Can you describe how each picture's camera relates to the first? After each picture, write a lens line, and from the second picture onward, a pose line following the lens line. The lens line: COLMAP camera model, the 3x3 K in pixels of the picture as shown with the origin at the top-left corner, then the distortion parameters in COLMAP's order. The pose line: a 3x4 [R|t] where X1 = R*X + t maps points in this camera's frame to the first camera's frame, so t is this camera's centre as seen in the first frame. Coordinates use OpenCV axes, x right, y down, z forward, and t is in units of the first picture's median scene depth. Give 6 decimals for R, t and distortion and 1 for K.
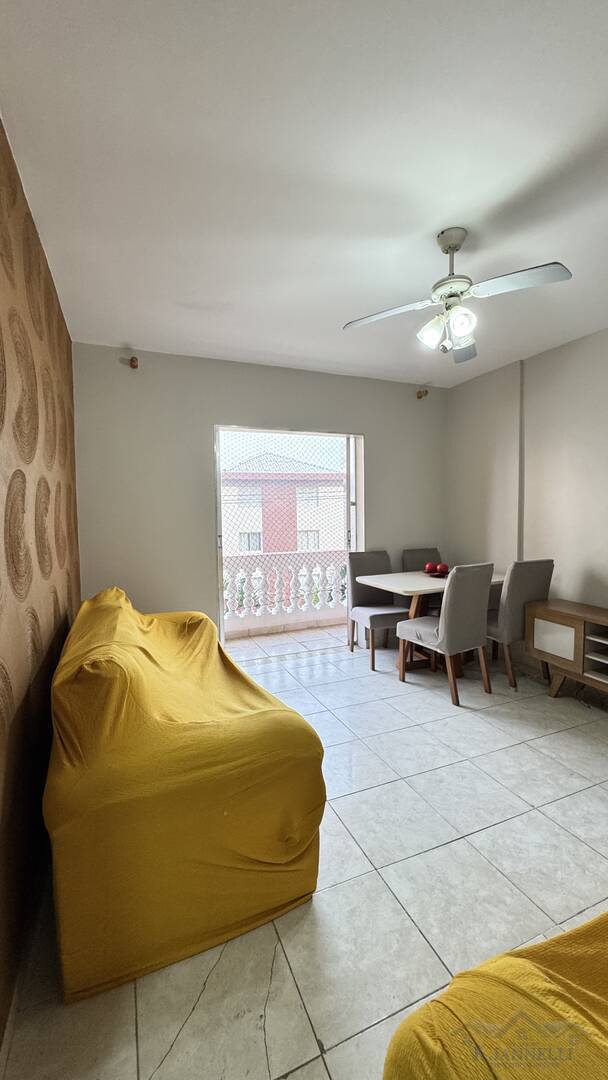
lens RADIAL K [[431.2, 0, 302.3], [0, 431.2, 538.1], [0, 0, 1]] dist [-0.006479, 0.000753]
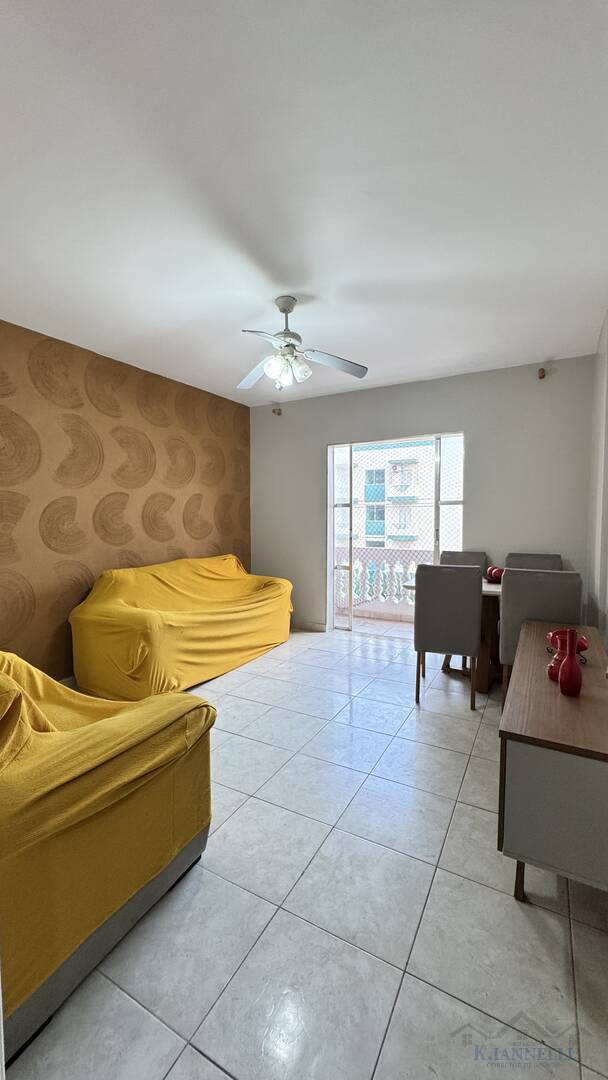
lens RADIAL K [[431.2, 0, 302.3], [0, 431.2, 538.1], [0, 0, 1]] dist [-0.006479, 0.000753]
pose [[0.624355, 0.043775, -0.779913, 1.160412], [-0.048453, 0.998676, 0.017265, 0.001471], [0.779636, 0.027009, 0.625650, 0.185507]]
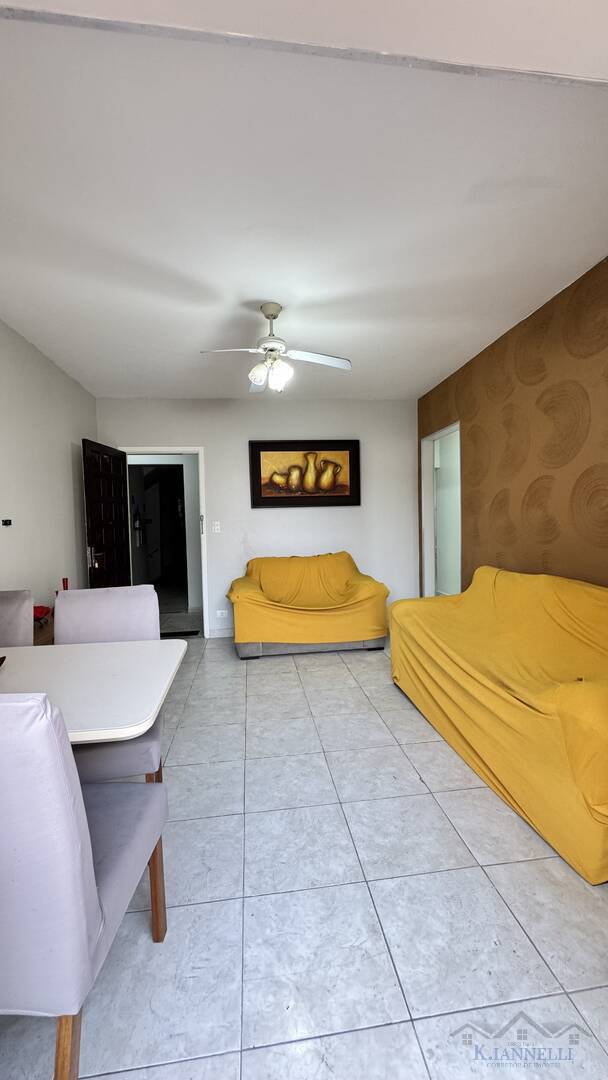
lens RADIAL K [[431.2, 0, 302.3], [0, 431.2, 538.1], [0, 0, 1]] dist [-0.006479, 0.000753]
pose [[-0.963031, 0.023474, 0.268367, -0.080276], [0.049899, 0.994501, 0.092073, -0.072724], [-0.264730, 0.102060, -0.958907, 1.905456]]
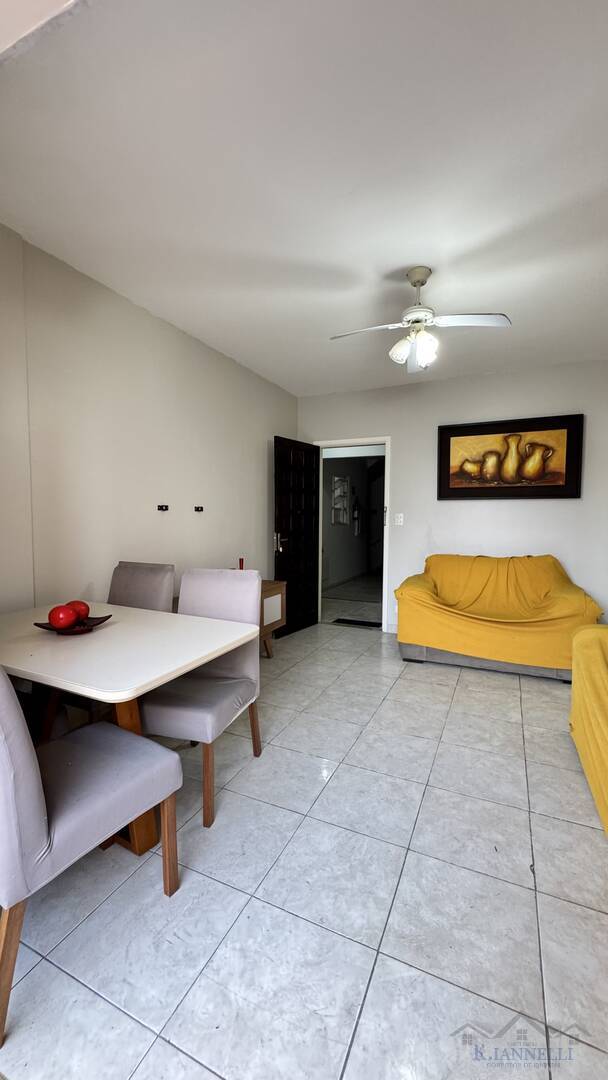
lens RADIAL K [[431.2, 0, 302.3], [0, 431.2, 538.1], [0, 0, 1]] dist [-0.006479, 0.000753]
pose [[-0.671349, -0.033406, 0.740388, -0.287279], [0.043735, 0.995457, 0.084572, -0.057780], [-0.739849, 0.089159, -0.666839, 1.707581]]
